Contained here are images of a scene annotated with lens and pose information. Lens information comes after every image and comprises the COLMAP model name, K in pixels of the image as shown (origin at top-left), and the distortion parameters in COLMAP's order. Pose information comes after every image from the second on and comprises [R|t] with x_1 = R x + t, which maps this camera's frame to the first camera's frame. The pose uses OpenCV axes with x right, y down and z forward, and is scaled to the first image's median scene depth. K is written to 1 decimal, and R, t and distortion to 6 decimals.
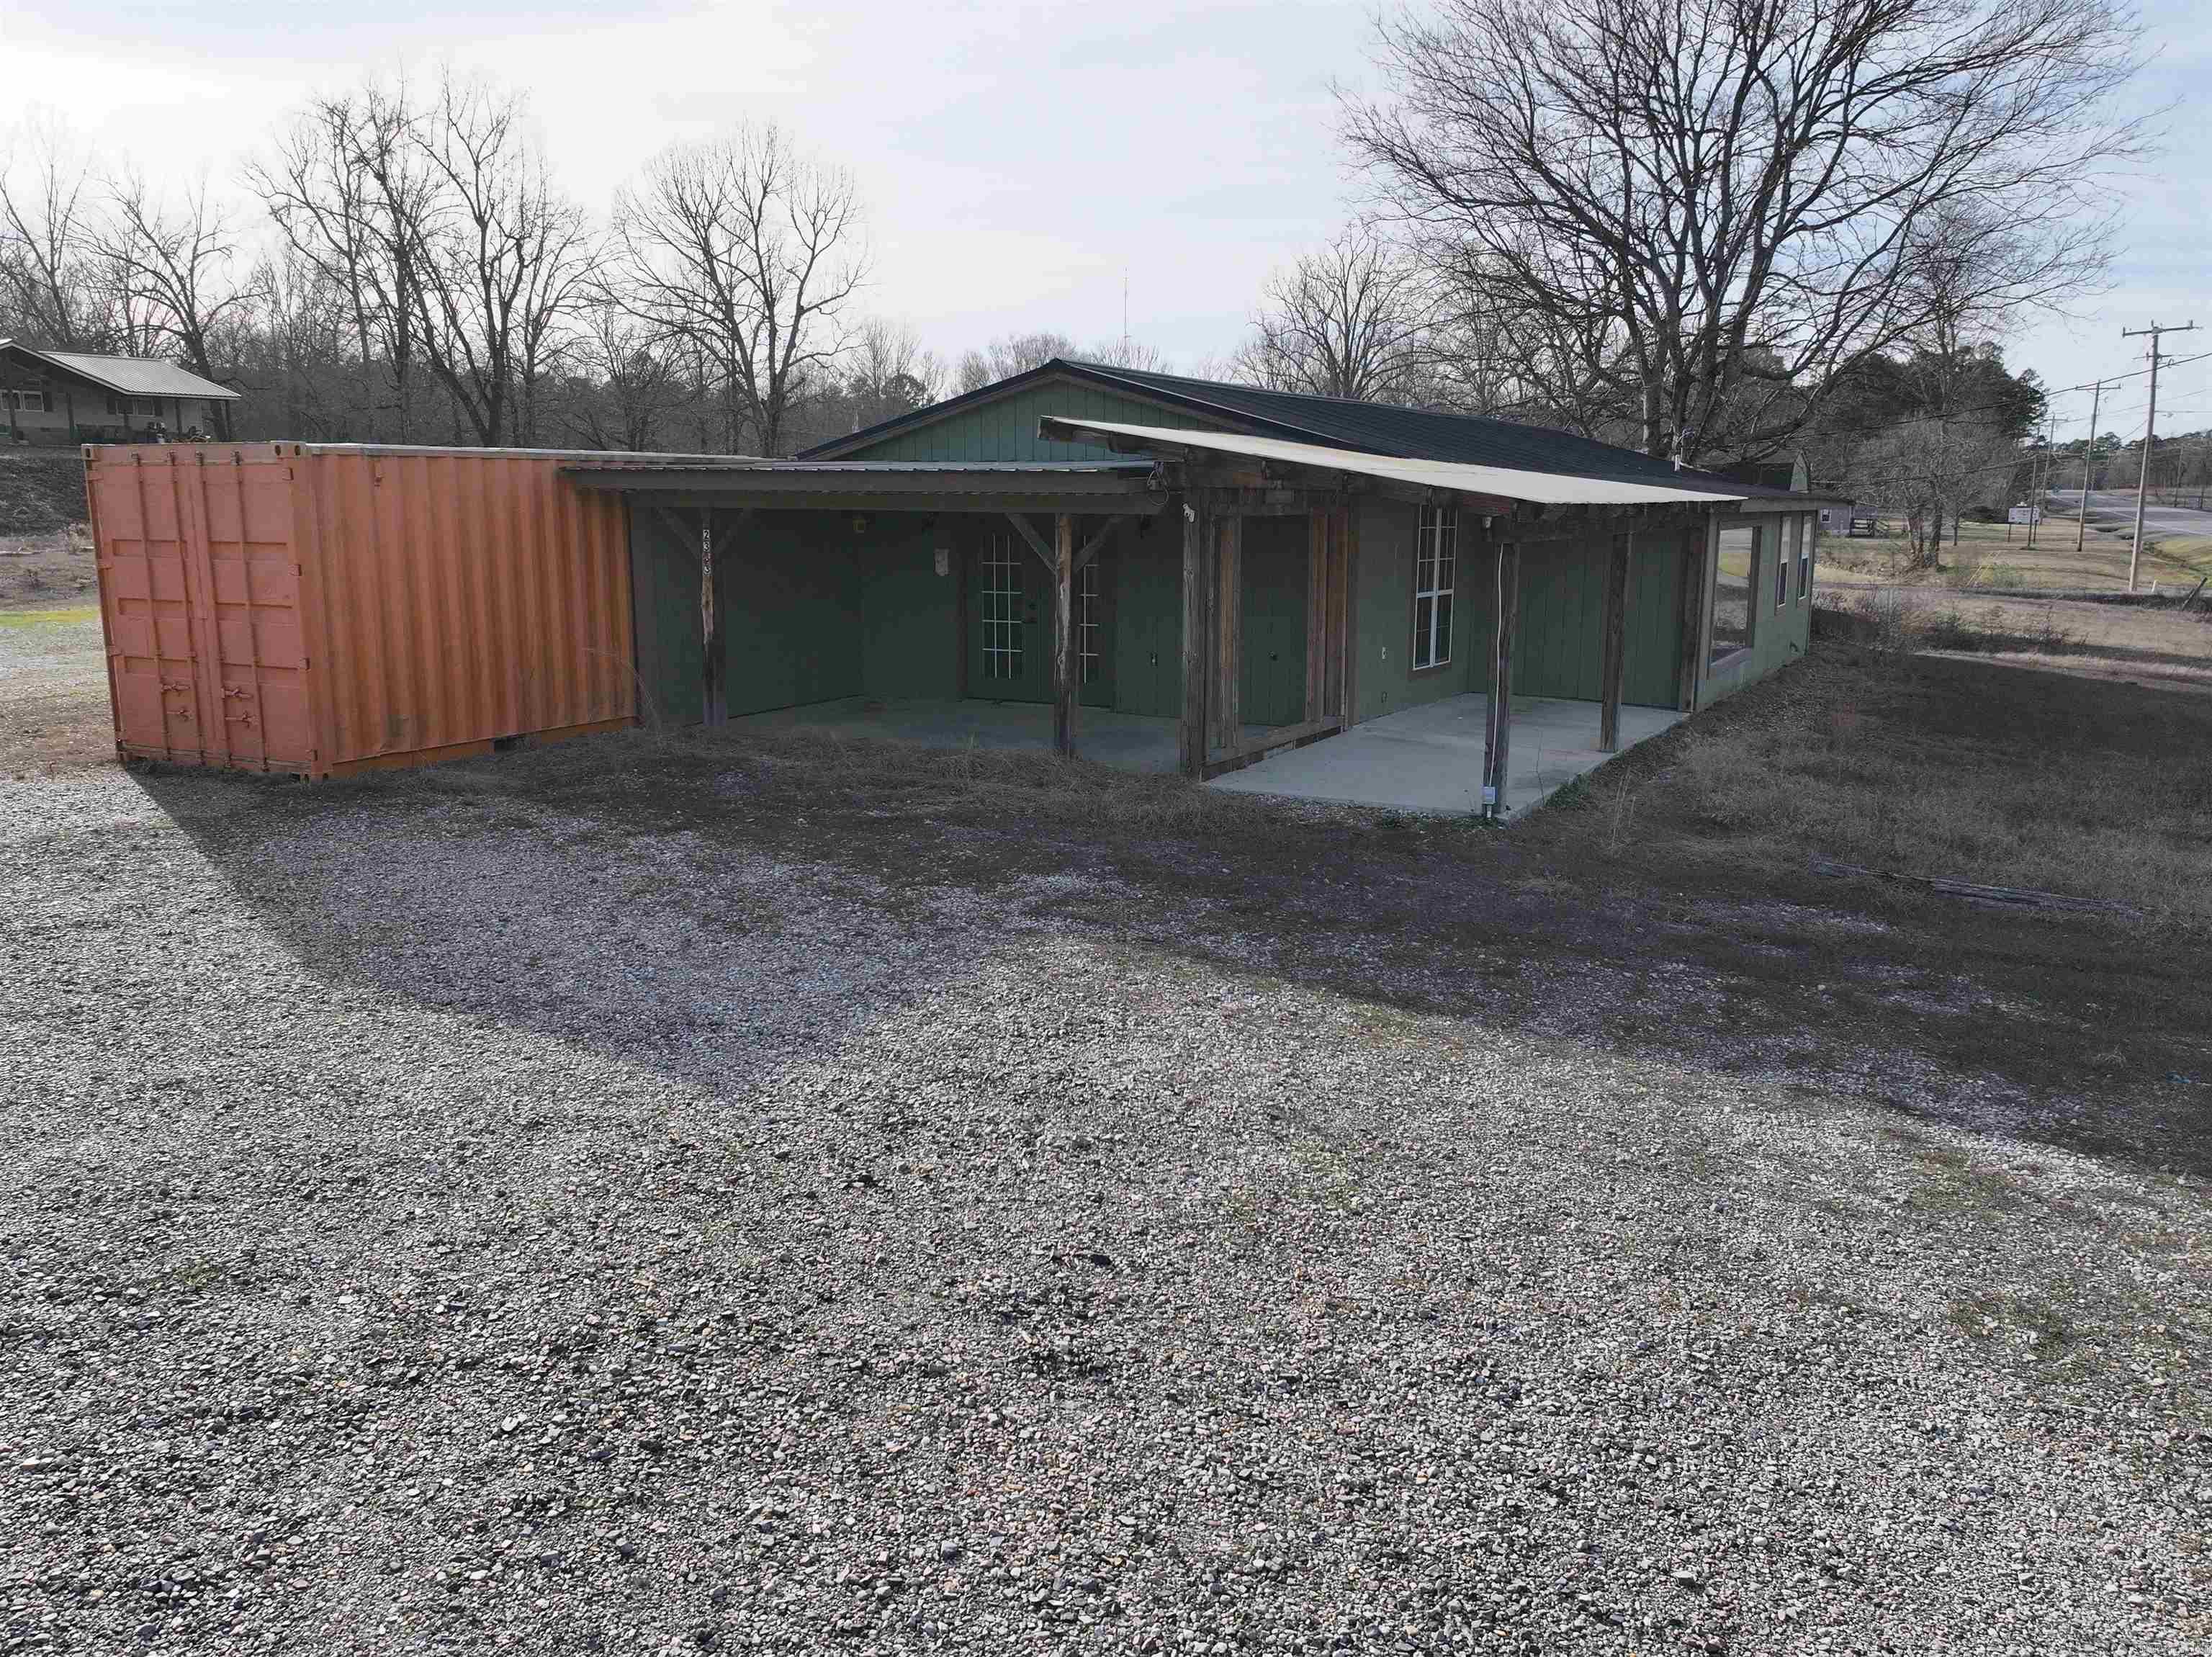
lens RADIAL K [[1746.0, 0, 1101.7], [0, 1746.0, 830.1], [0, 0, 1]] dist [-0.002275, 0.021416]
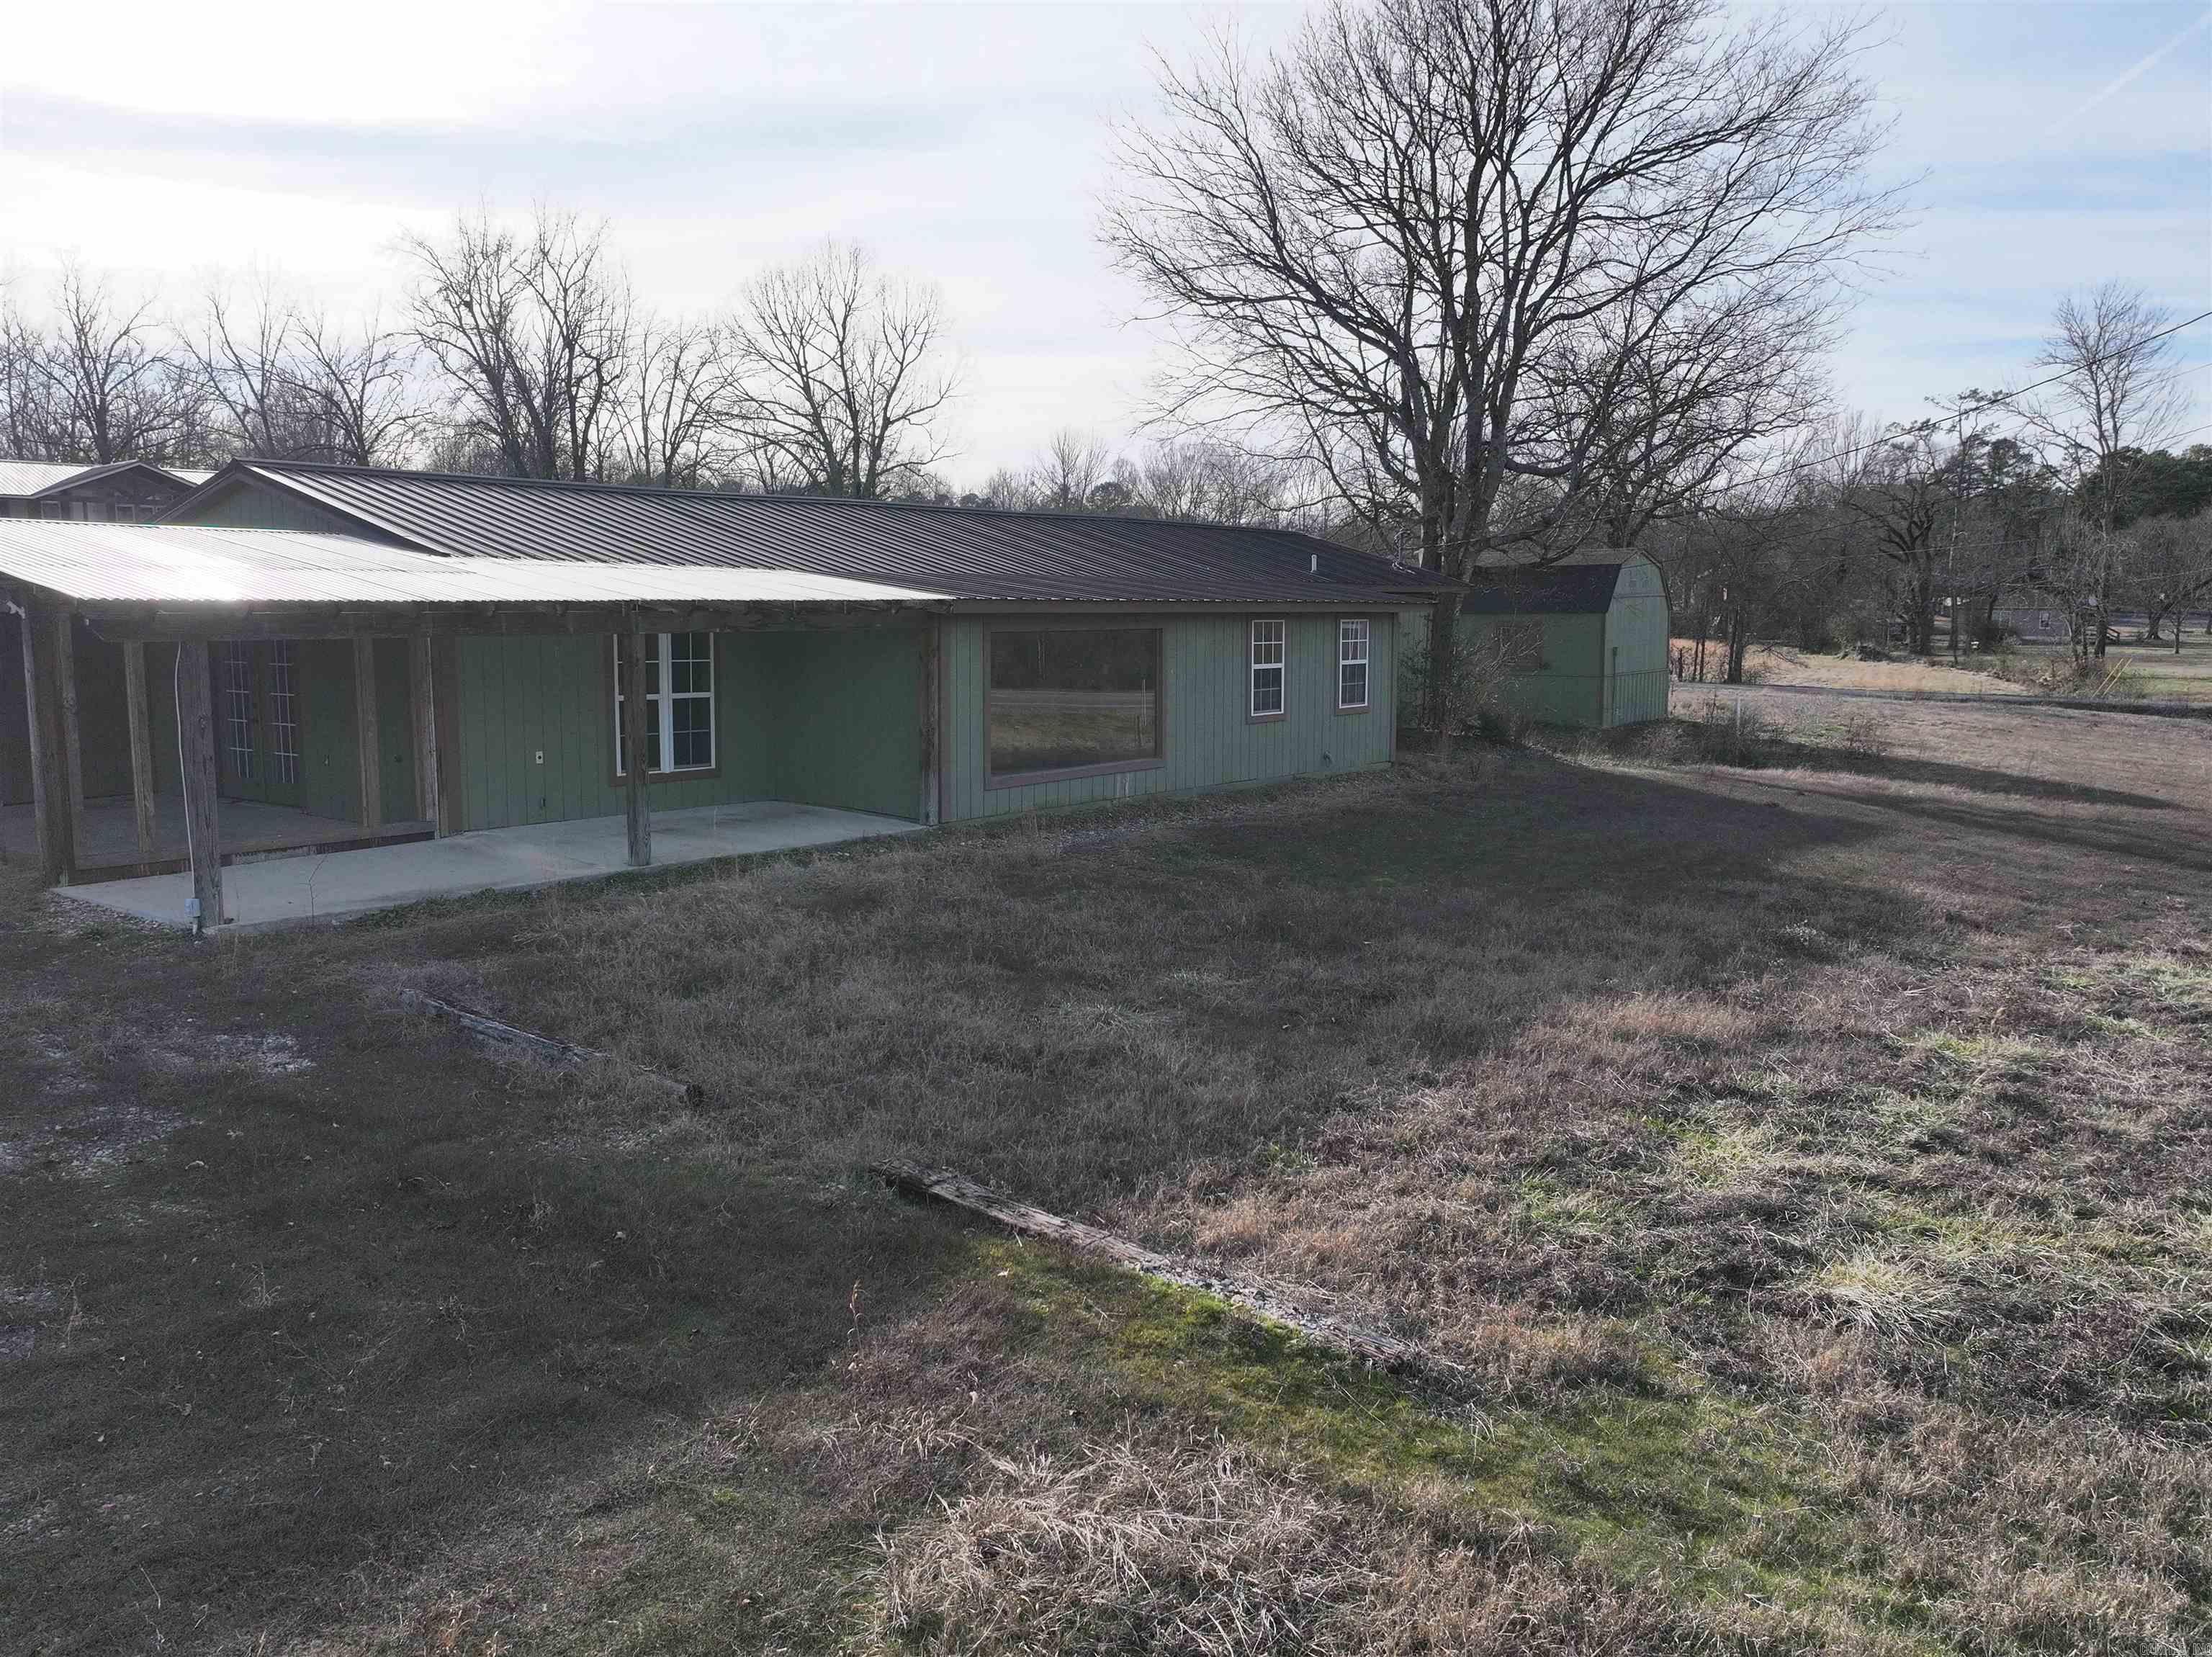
lens RADIAL K [[1744.9, 0, 1106.0], [0, 1744.9, 828.5], [0, 0, 1]] dist [0.013349, -0.006340]
pose [[0.987245, 0.019718, -0.157982, 0.581821], [-0.029150, 0.997914, -0.057610, -0.015210], [0.156516, 0.061480, 0.985760, 0.099005]]
